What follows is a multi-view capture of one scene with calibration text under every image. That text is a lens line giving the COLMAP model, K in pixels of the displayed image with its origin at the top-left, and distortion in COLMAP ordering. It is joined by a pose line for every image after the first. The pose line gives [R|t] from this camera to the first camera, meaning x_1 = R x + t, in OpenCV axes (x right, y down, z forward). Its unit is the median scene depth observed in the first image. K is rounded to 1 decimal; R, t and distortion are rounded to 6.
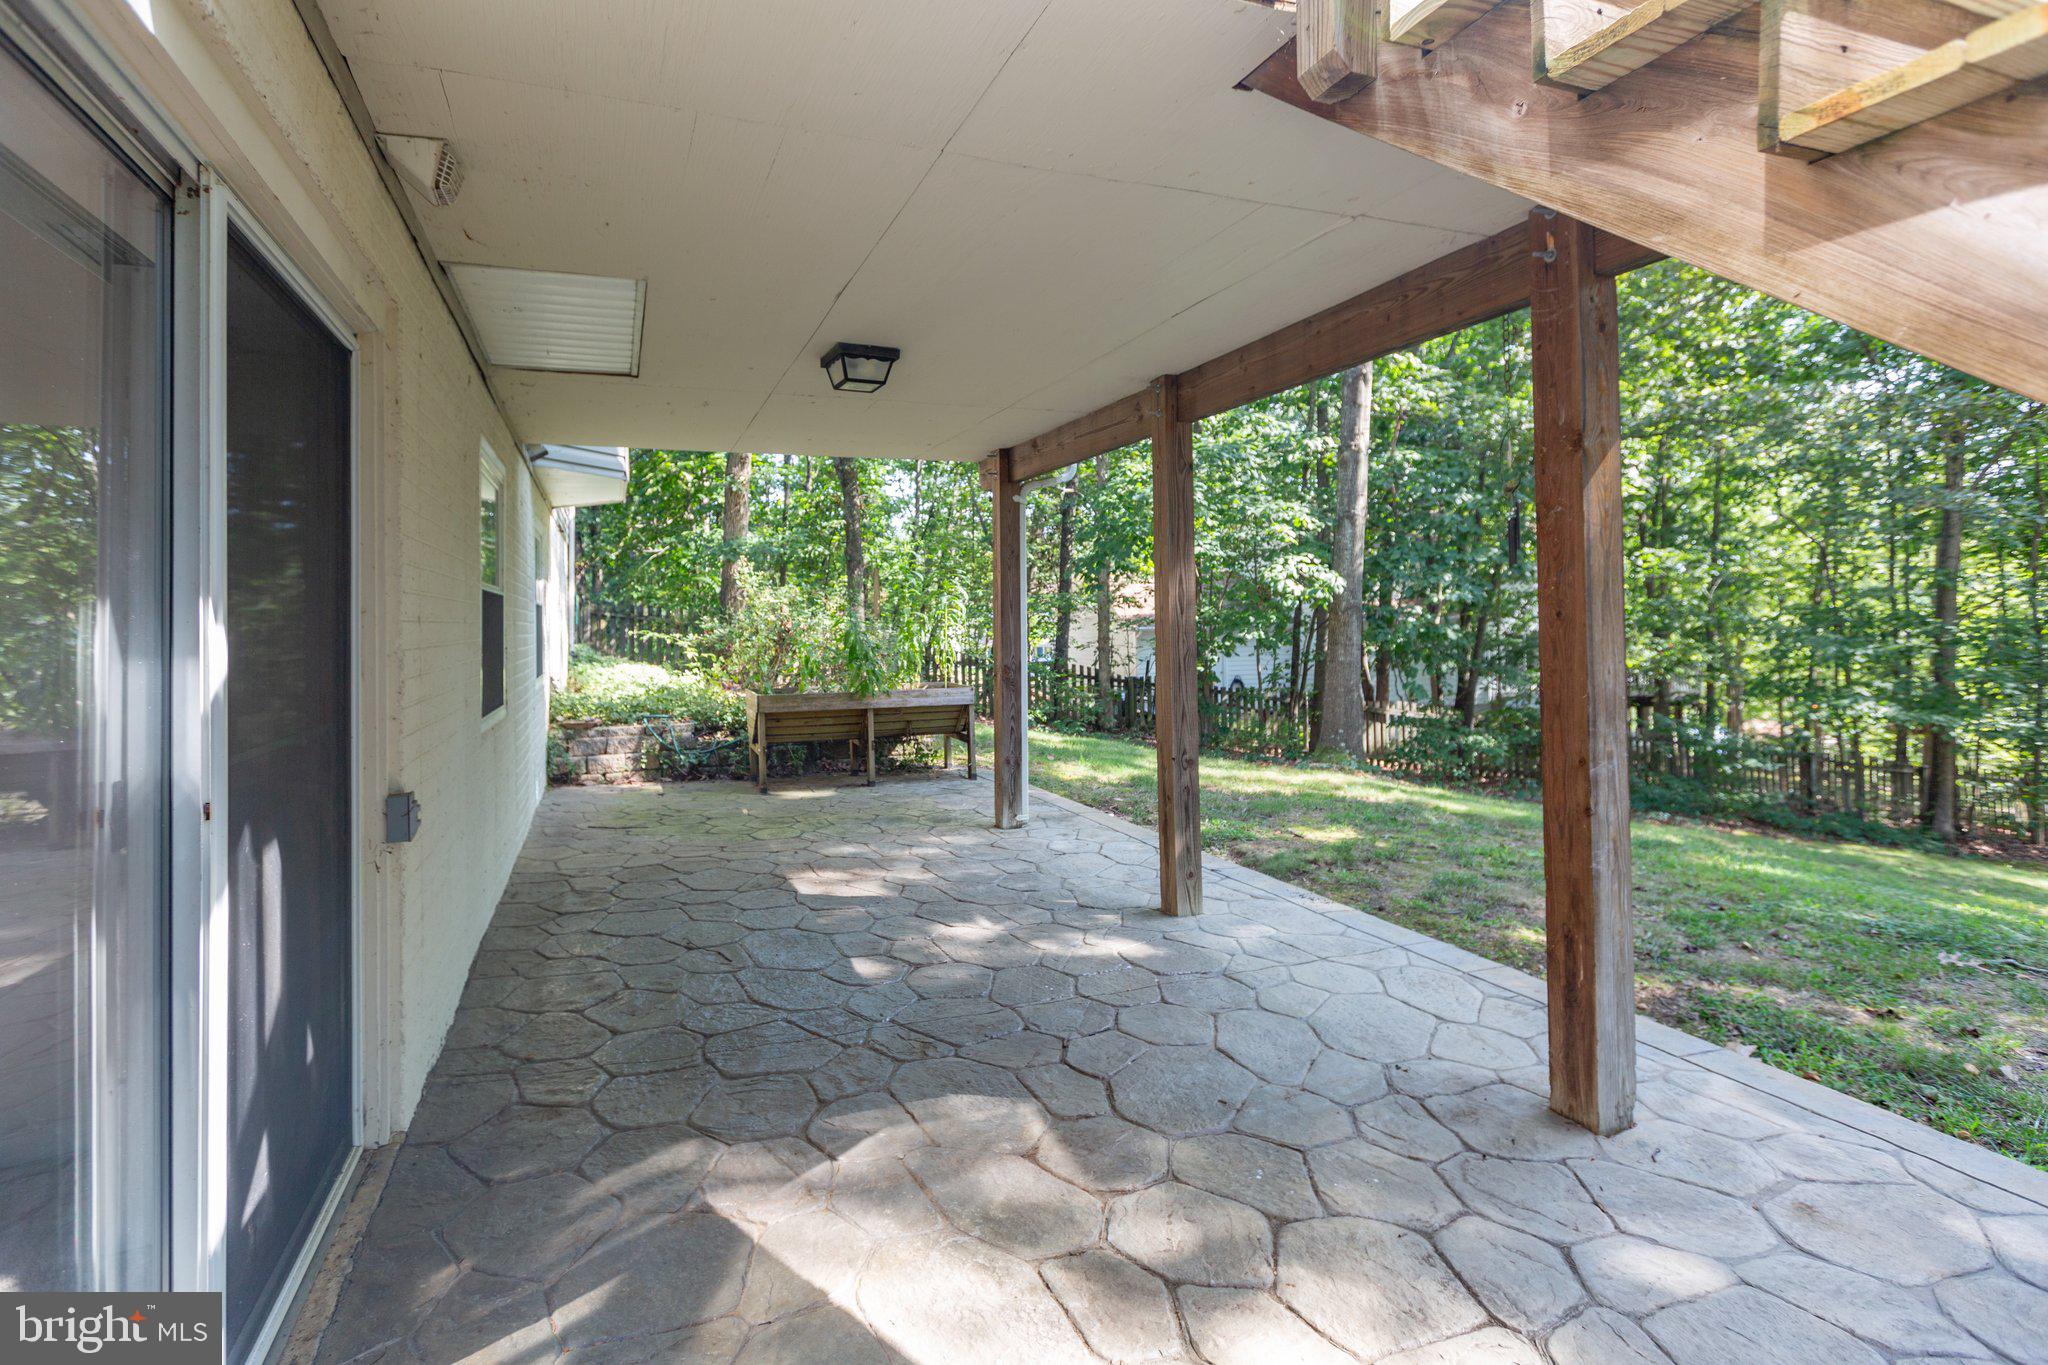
lens RADIAL K [[995.9, 0, 1020.4], [0, 995.9, 598.8], [0, 0, 1]] dist [0.000145, -0.000237]
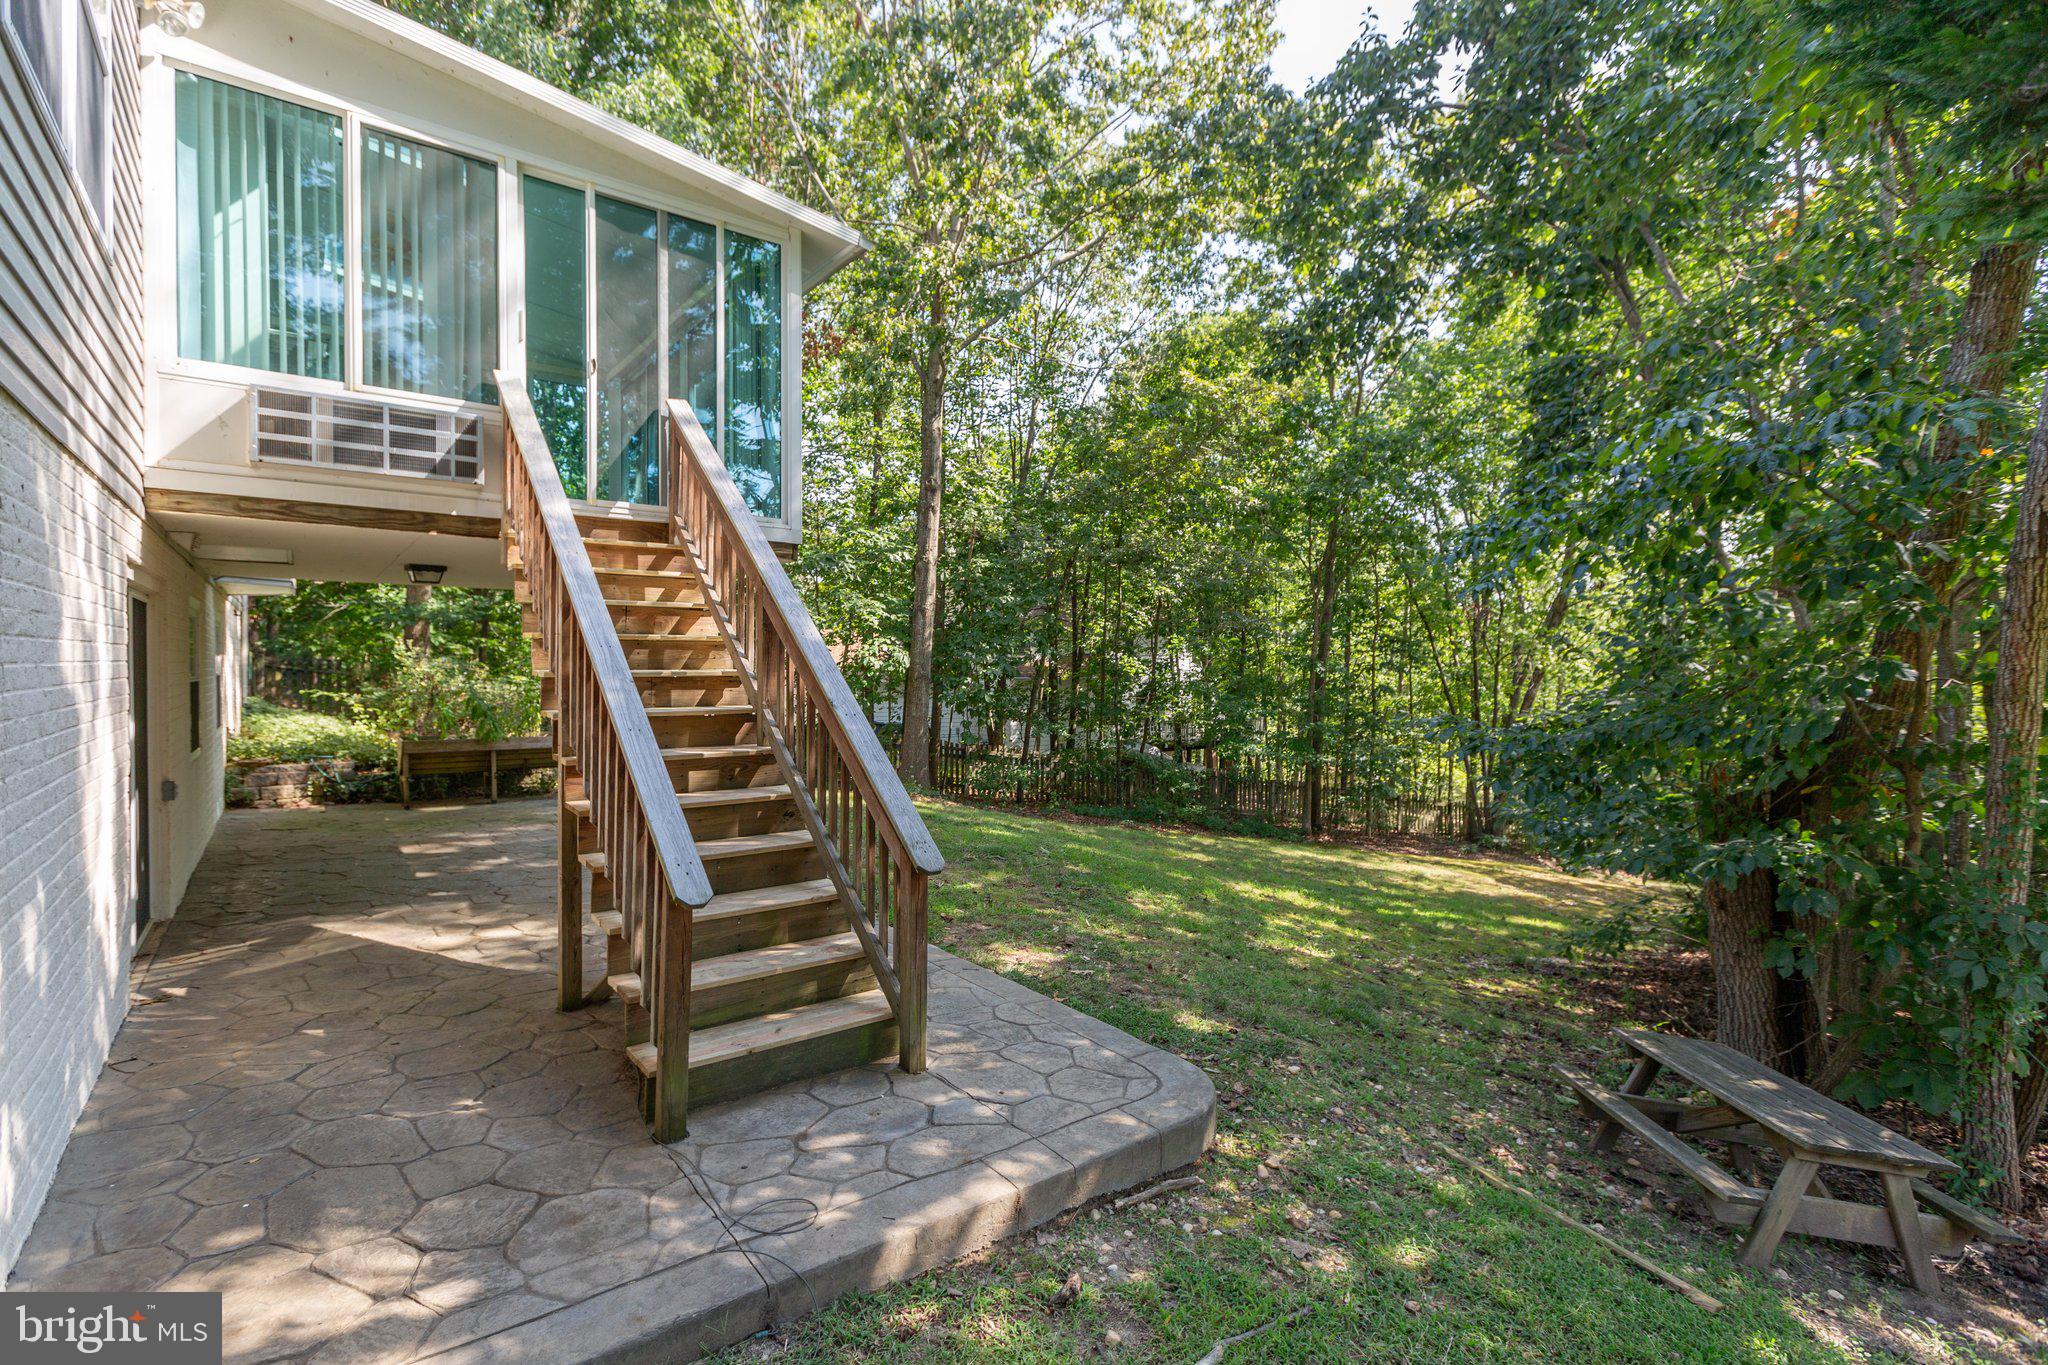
lens RADIAL K [[925.4, 0, 1024.0], [0, 925.4, 682.5], [0, 0, 1]] dist [-0.001872, -0.000698]
pose [[0.960977, 0.014936, 0.276224, 0.190611], [-0.024414, 0.999224, 0.030906, -0.042083], [-0.275549, -0.036443, 0.960596, -0.435354]]
